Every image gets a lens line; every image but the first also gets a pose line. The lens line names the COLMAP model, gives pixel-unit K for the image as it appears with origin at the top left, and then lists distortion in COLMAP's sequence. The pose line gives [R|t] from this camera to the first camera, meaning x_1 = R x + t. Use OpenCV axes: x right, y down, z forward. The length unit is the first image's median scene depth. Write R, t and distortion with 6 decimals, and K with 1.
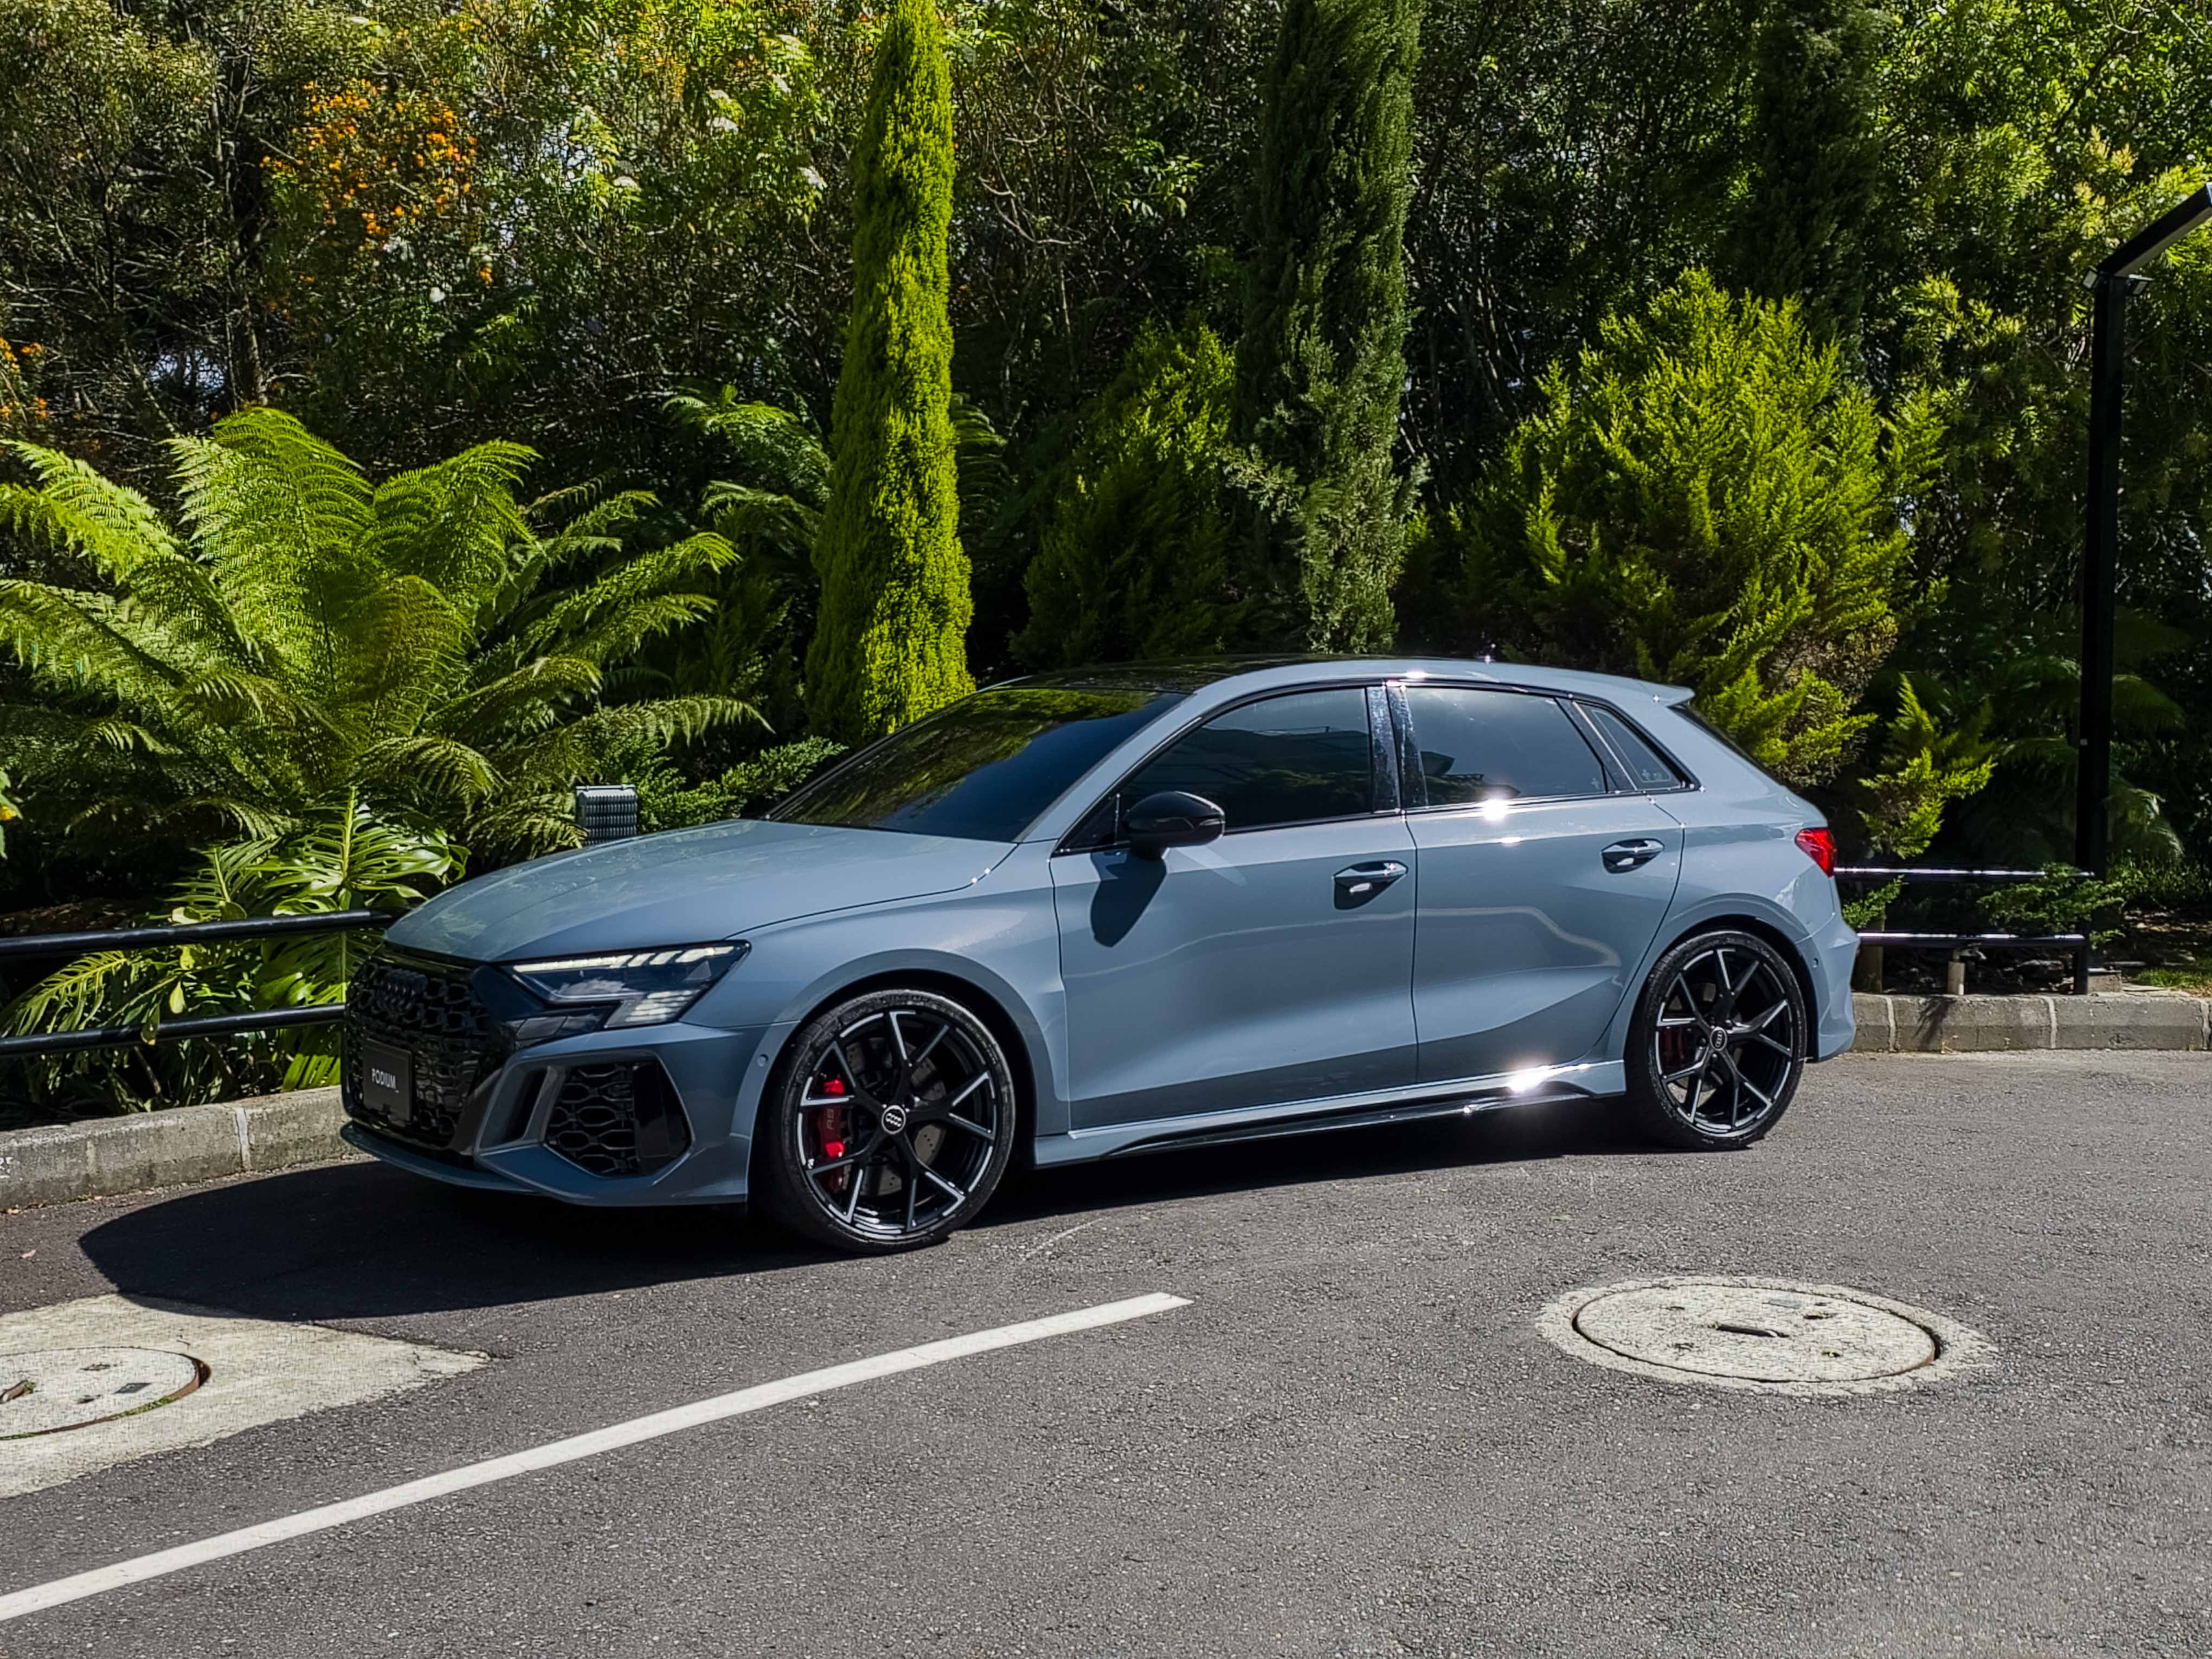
lens RADIAL K [[2853.4, 0, 1149.5], [0, 2853.4, 774.1], [0, 0, 1]] dist [0.204255, -0.493874]
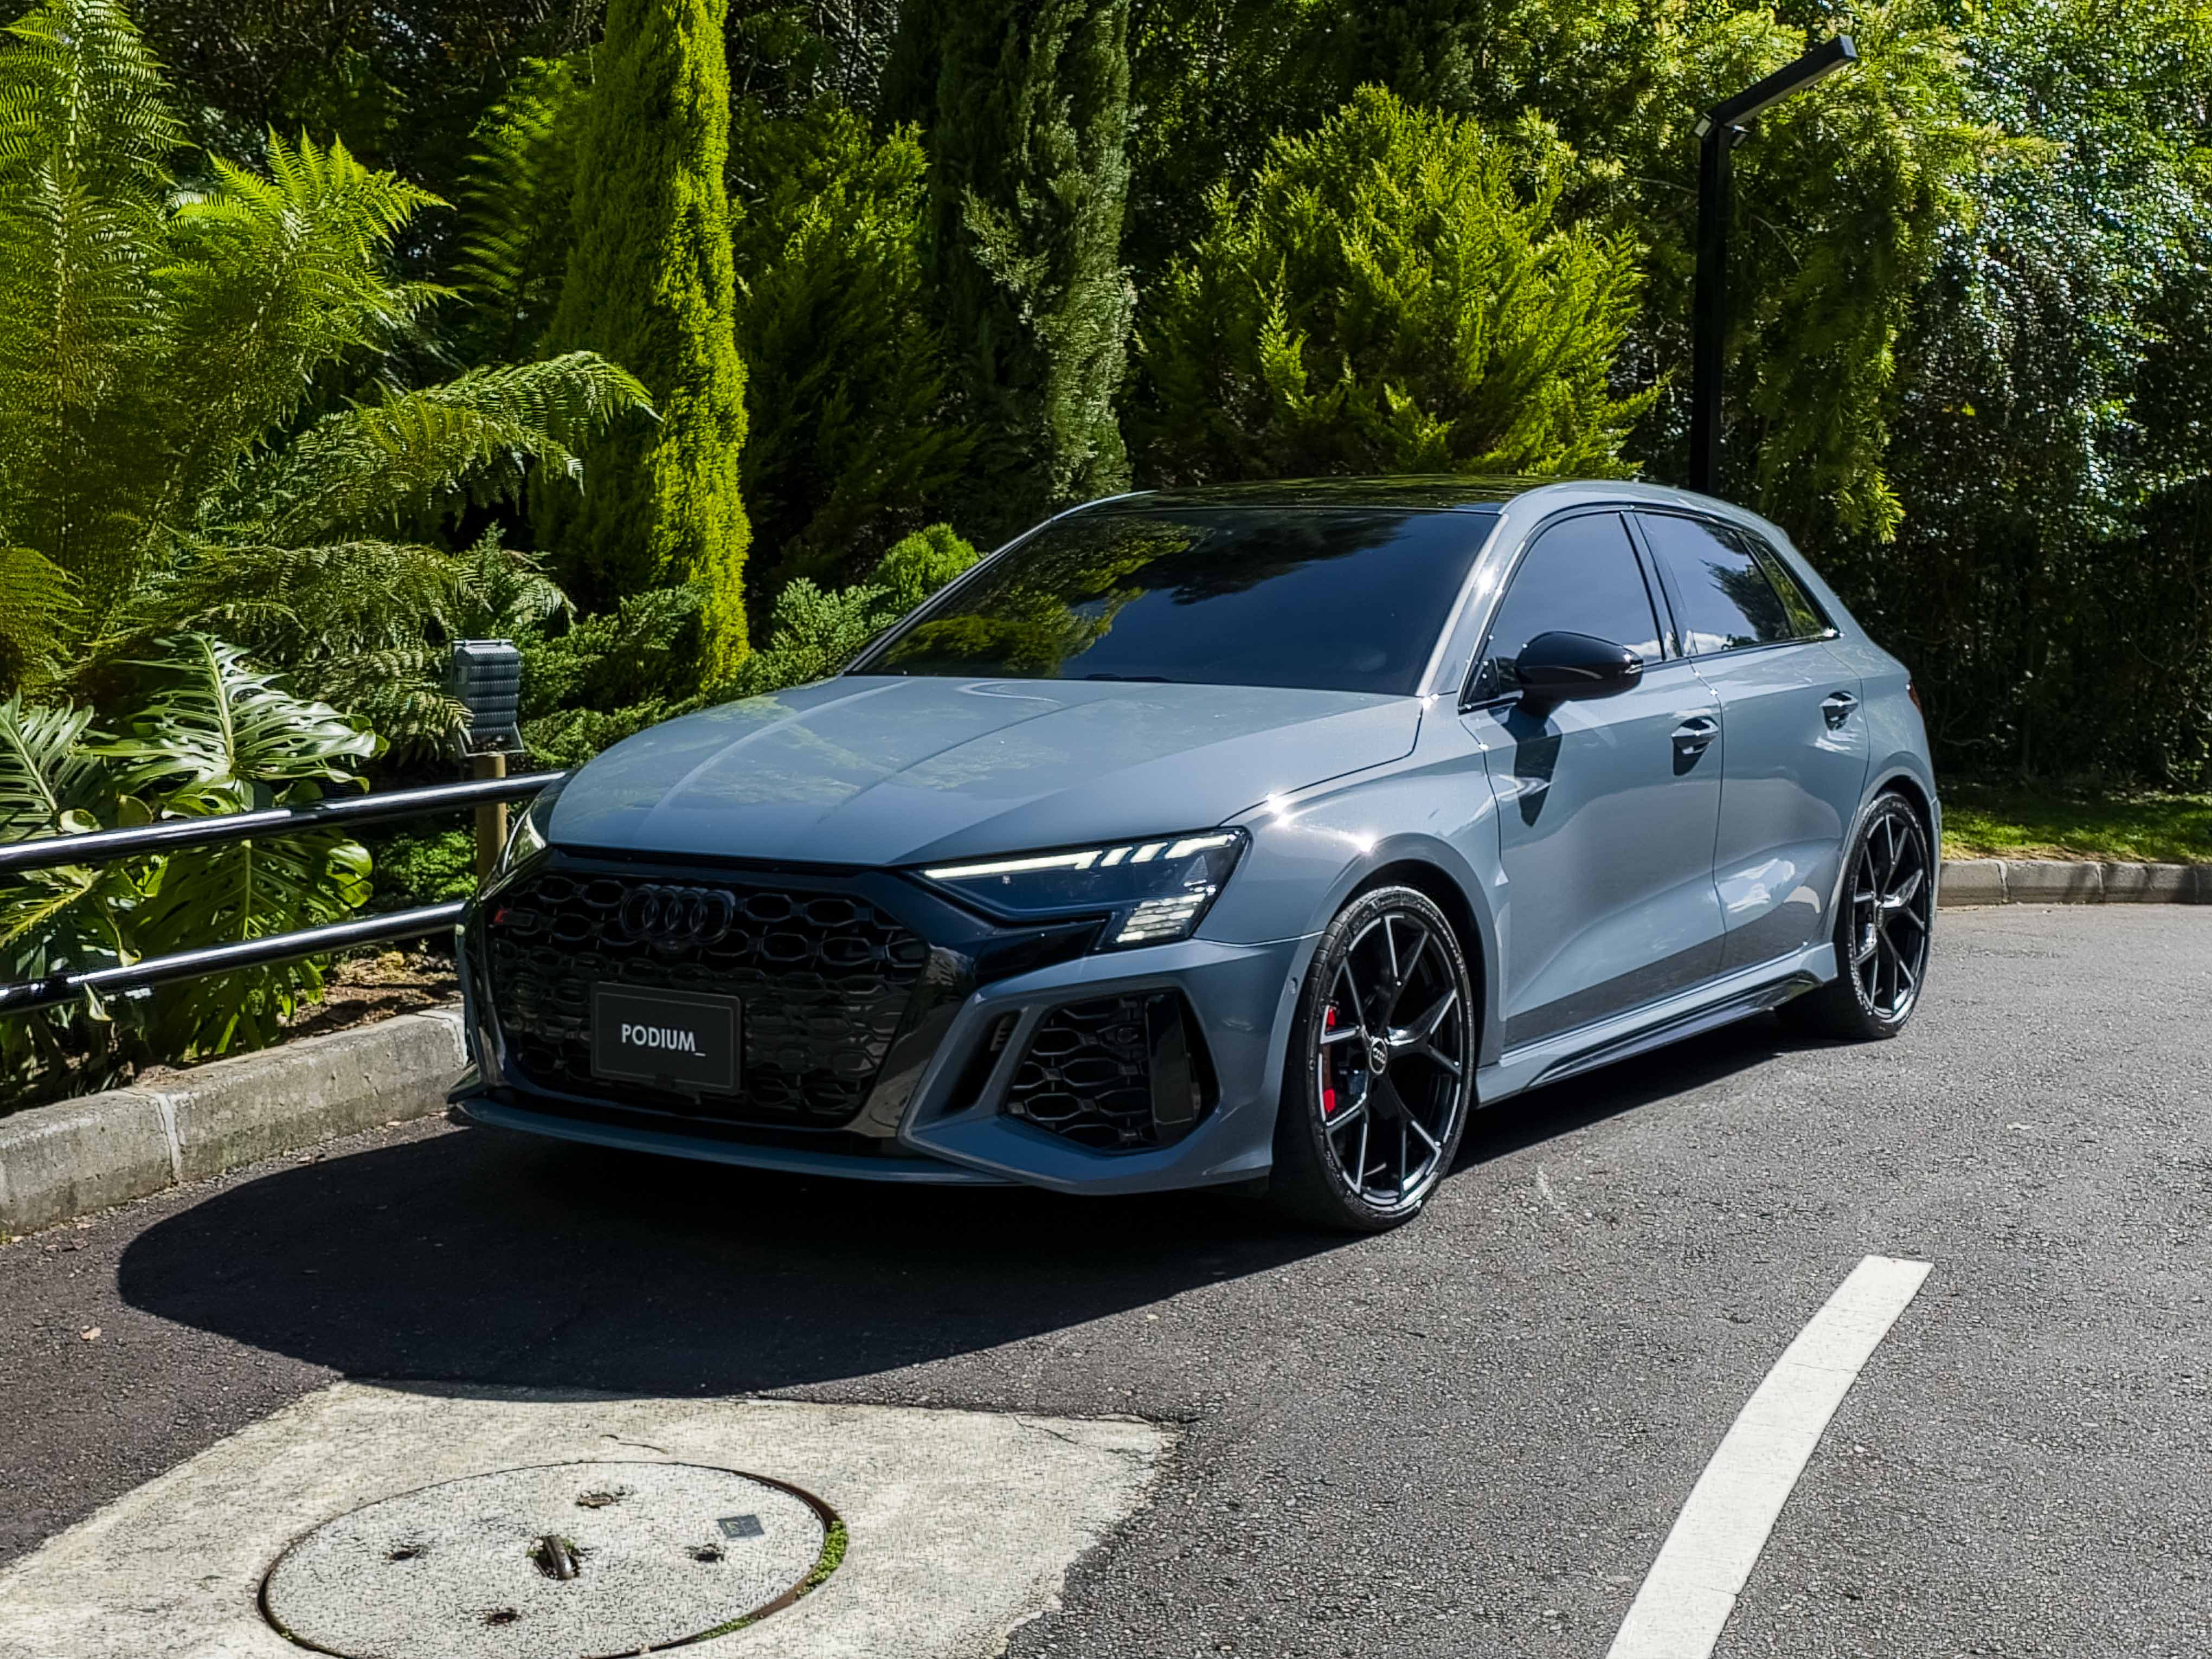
lens RADIAL K [[2853.4, 0, 1149.5], [0, 2853.4, 774.1], [0, 0, 1]] dist [0.204255, -0.493874]
pose [[0.916968, -0.020760, 0.398420, -0.377995], [0.005785, 0.999232, 0.038753, 0.012809], [-0.398919, -0.033231, 0.916384, 0.272531]]
